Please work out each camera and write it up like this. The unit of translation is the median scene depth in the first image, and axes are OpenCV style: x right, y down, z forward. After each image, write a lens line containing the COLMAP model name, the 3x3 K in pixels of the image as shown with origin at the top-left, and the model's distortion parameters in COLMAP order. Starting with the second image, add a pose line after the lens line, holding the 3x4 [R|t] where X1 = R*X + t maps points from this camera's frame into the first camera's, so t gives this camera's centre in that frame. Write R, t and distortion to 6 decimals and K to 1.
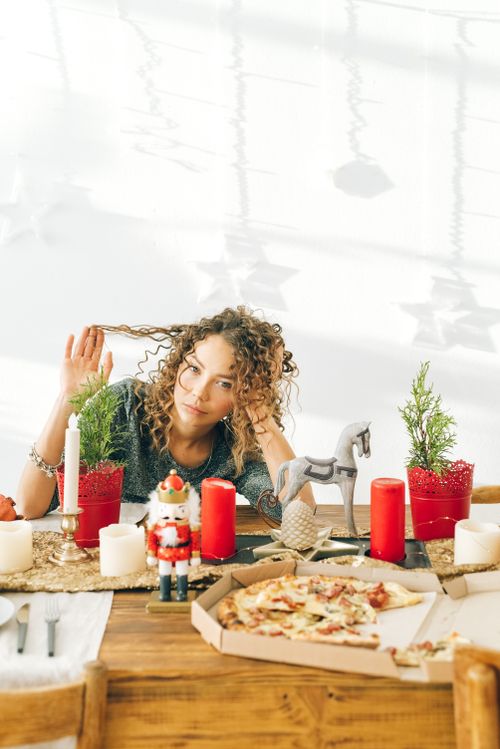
lens RADIAL K [[1043.8, 0, 250.4], [0, 1043.8, 329.9], [0, 0, 1]] dist [-0.010399, 0.041673]
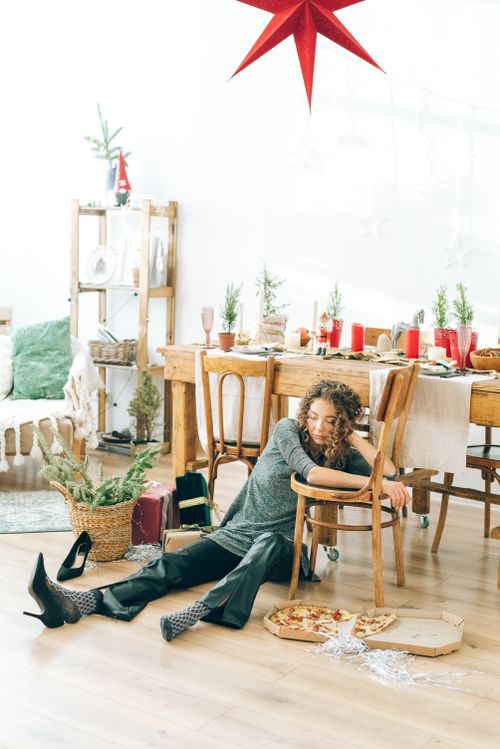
lens RADIAL K [[1046.3, 0, 250.0], [0, 1046.3, 374.5], [0, 0, 1]] dist [0.000695, -0.027738]
pose [[0.770041, 0.107092, -0.628942, 1.398484], [-0.088602, 0.994209, 0.060807, 0.129823], [0.631812, 0.008902, 0.775071, -1.202141]]
